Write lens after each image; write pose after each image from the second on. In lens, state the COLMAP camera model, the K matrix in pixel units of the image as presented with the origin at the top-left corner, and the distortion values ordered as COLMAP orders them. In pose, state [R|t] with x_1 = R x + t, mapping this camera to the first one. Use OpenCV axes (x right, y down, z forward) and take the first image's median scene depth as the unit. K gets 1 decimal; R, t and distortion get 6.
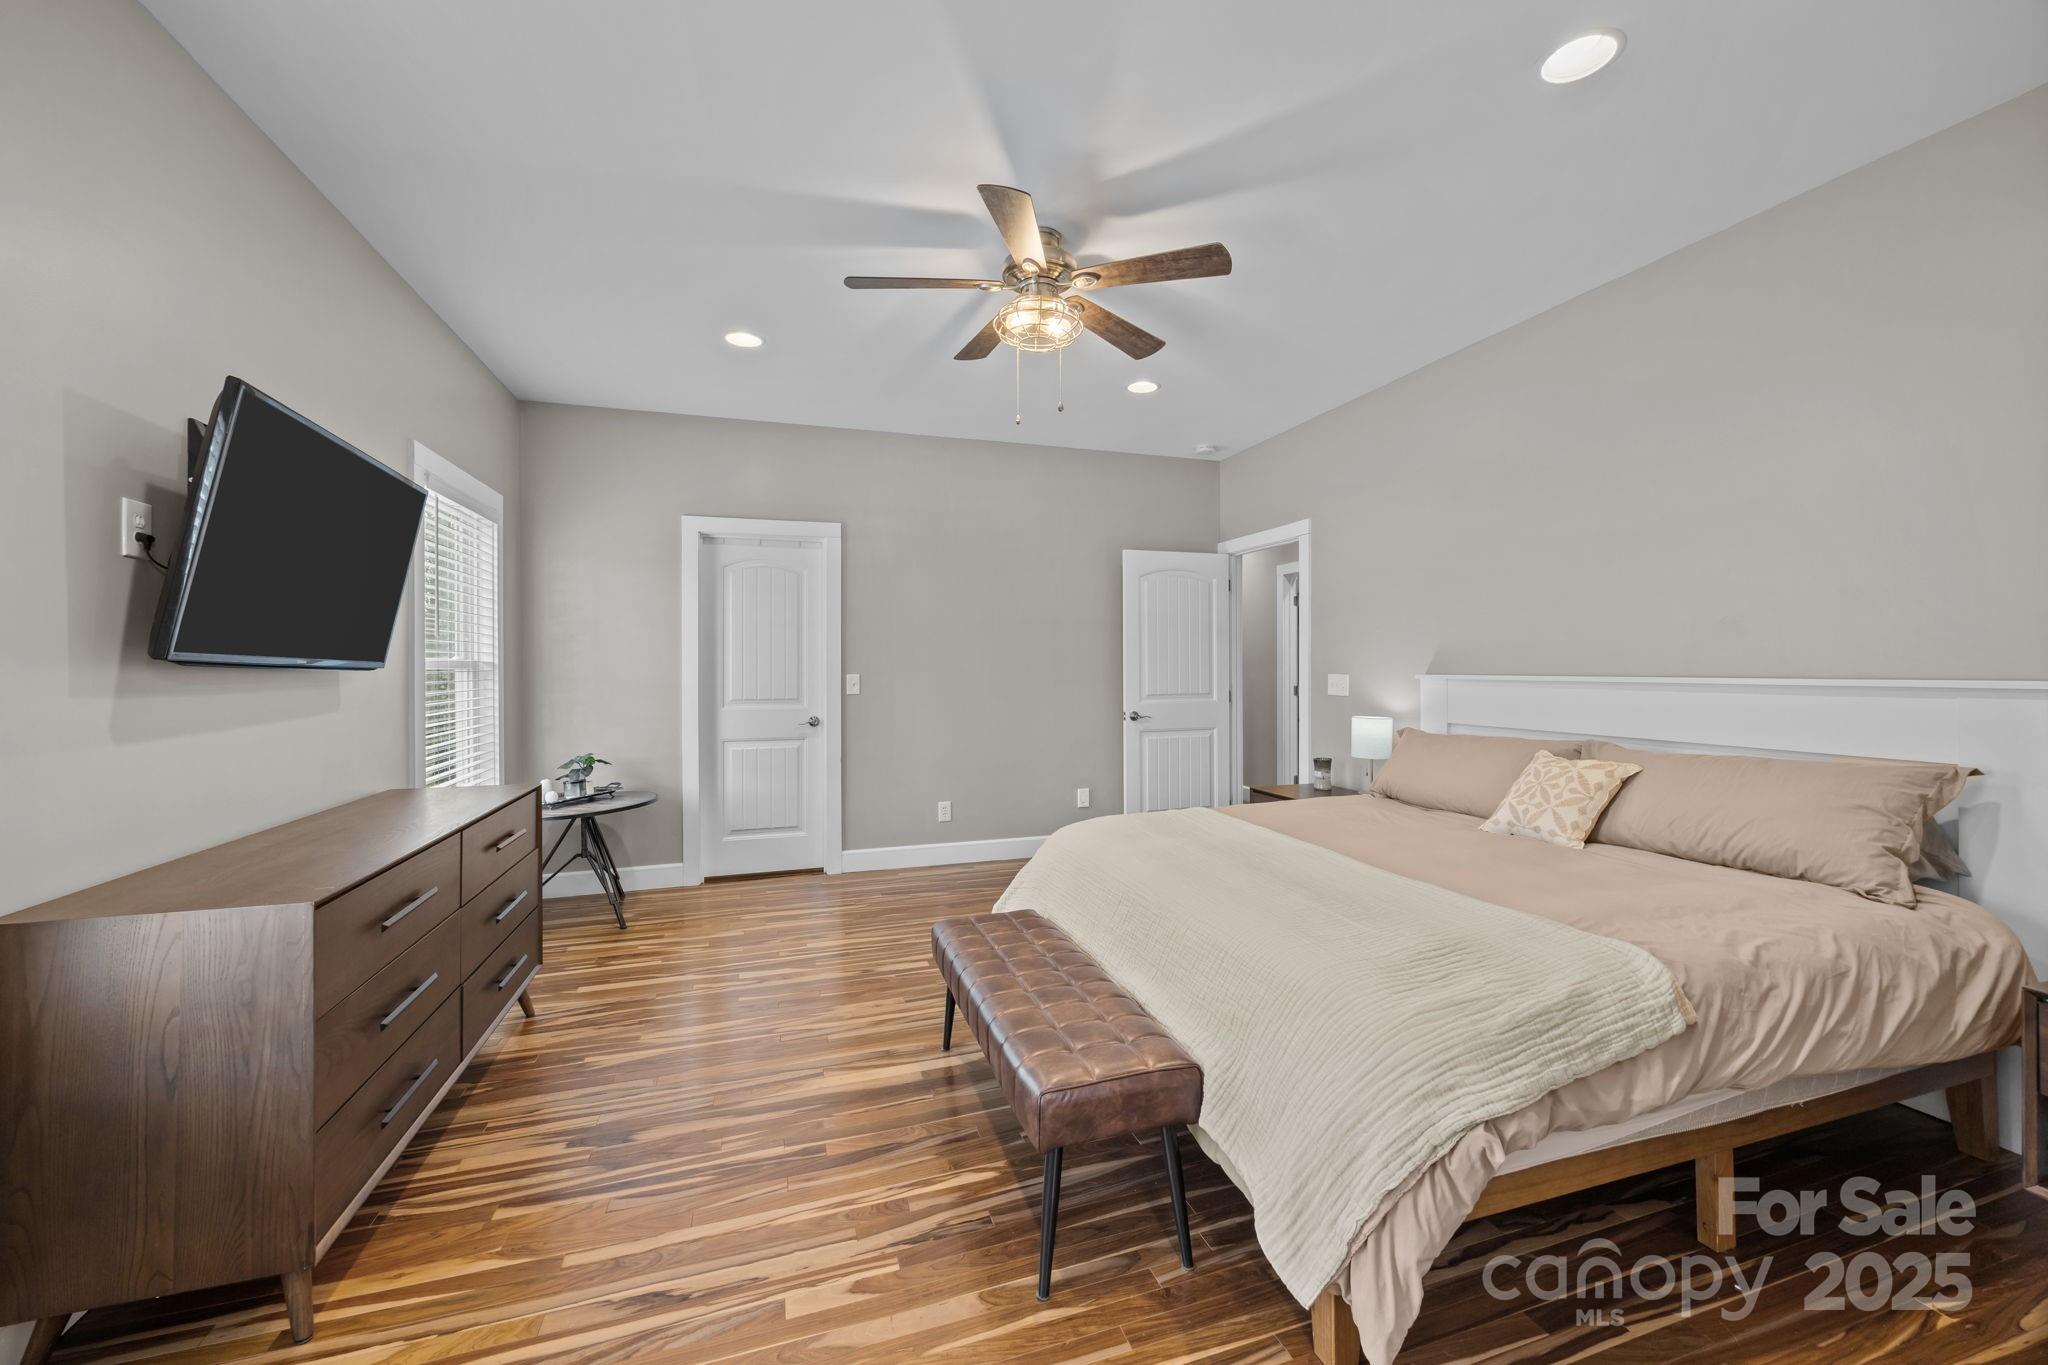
lens RADIAL K [[789.9, 0, 1030.3], [0, 789.9, 668.4], [0, 0, 1]] dist [-0.000141, -0.000536]
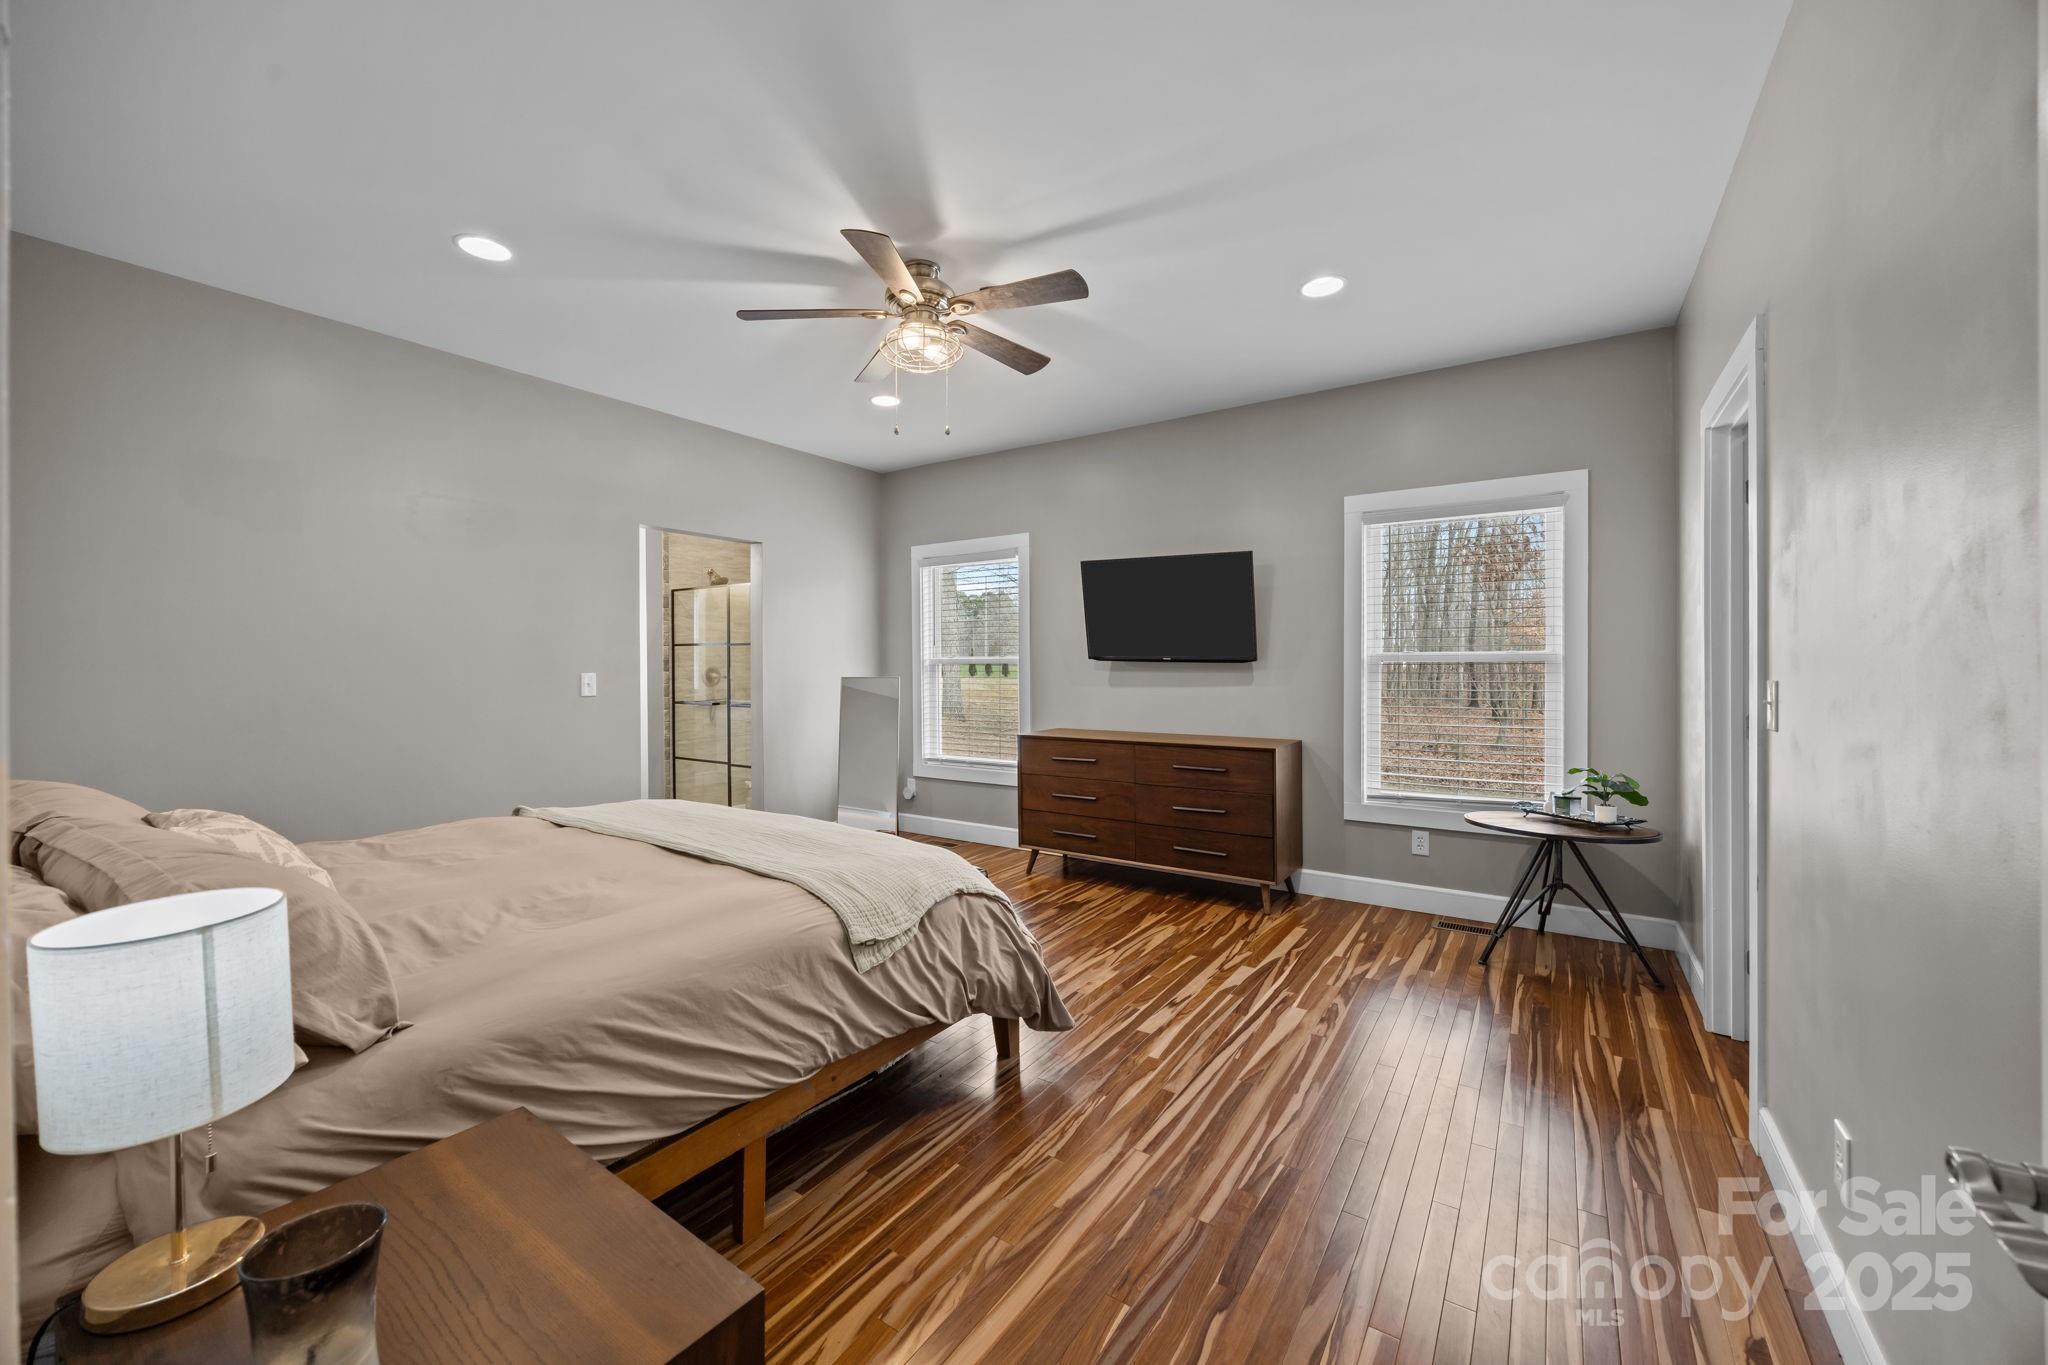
lens RADIAL K [[789.9, 0, 1033.1], [0, 789.9, 675.8], [0, 0, 1]] dist [-0.000141, -0.000536]
pose [[-0.791951, 0.008890, -0.610520, 0.468969], [0.000951, 0.999911, 0.013327, 0.007310], [0.610584, 0.009974, -0.791889, 1.665740]]
